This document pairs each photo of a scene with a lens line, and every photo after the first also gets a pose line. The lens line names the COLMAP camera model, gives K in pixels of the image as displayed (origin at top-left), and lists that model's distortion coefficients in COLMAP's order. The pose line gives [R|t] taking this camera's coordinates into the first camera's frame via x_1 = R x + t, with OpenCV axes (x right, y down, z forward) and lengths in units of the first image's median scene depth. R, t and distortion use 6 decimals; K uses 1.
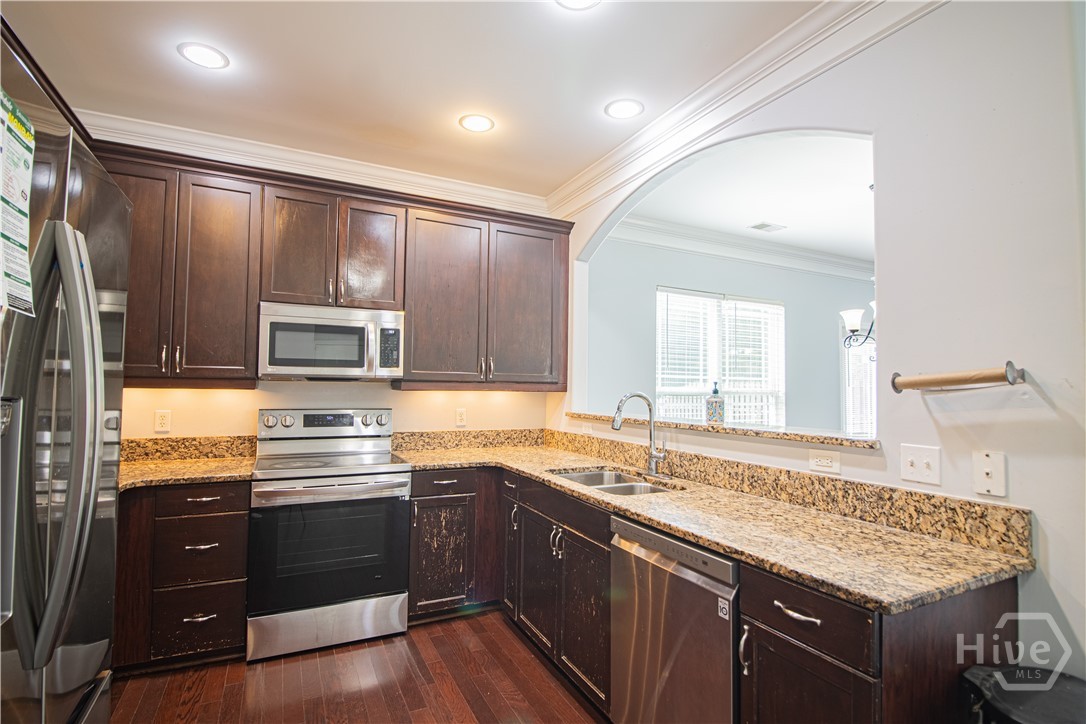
lens RADIAL K [[551.0, 0, 558.2], [0, 551.0, 364.4], [0, 0, 1]] dist [0.000360, -0.001263]
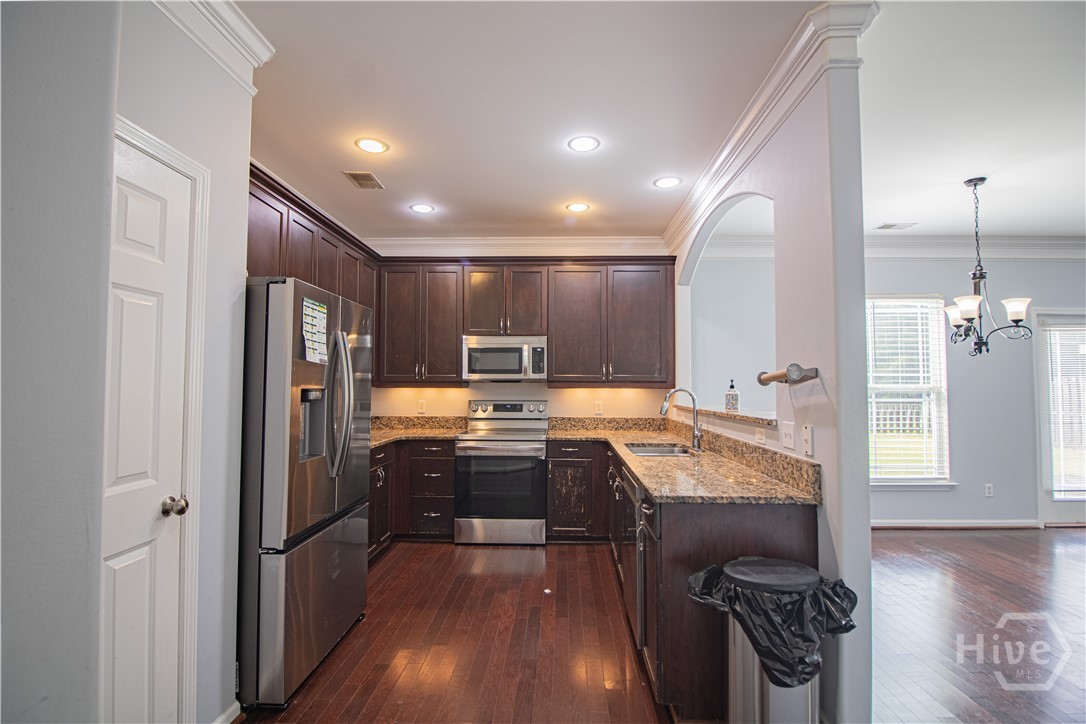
lens RADIAL K [[548.9, 0, 543.0], [0, 548.9, 362.0], [0, 0, 1]] dist [0.040773, 0.000032]
pose [[0.869677, -0.031550, -0.492612, 0.494055], [0.028725, 0.999499, -0.013304, -0.005124], [0.492785, -0.002580, 0.870147, -0.339999]]
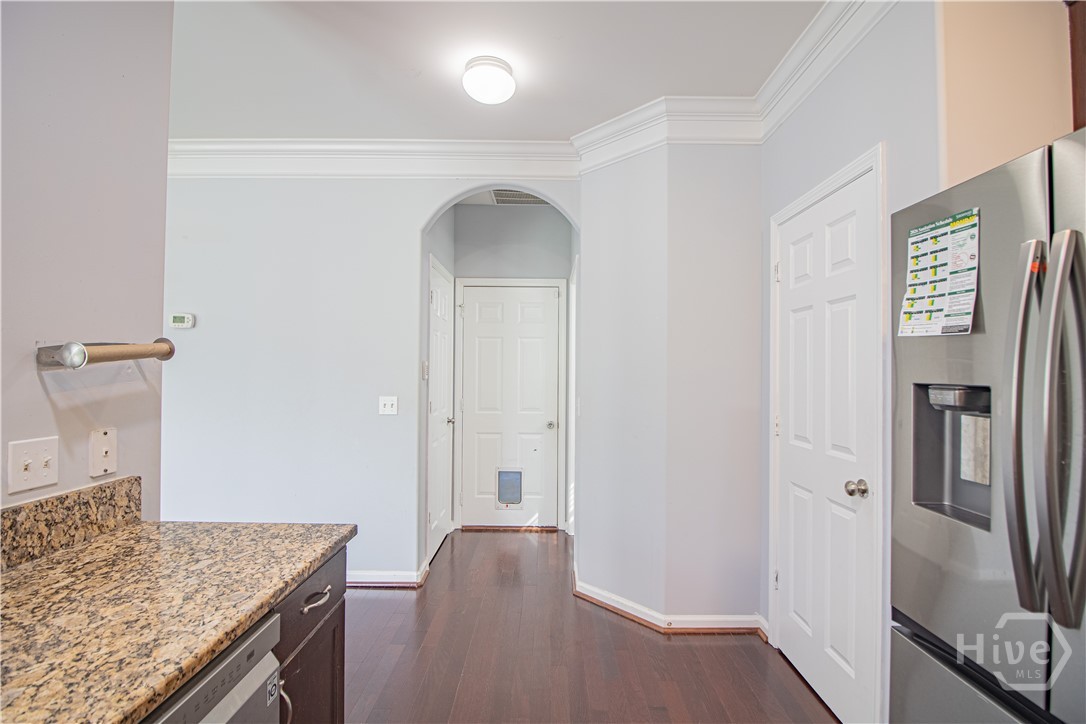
lens RADIAL K [[508.9, 0, 543.0], [0, 508.9, 362.0], [0, 0, 1]] dist [0.004380, -0.012901]
pose [[-0.884295, -0.012319, 0.466766, -0.156918], [-0.039322, 0.998065, -0.048157, 0.030268], [-0.465270, -0.060939, -0.883069, 0.778902]]
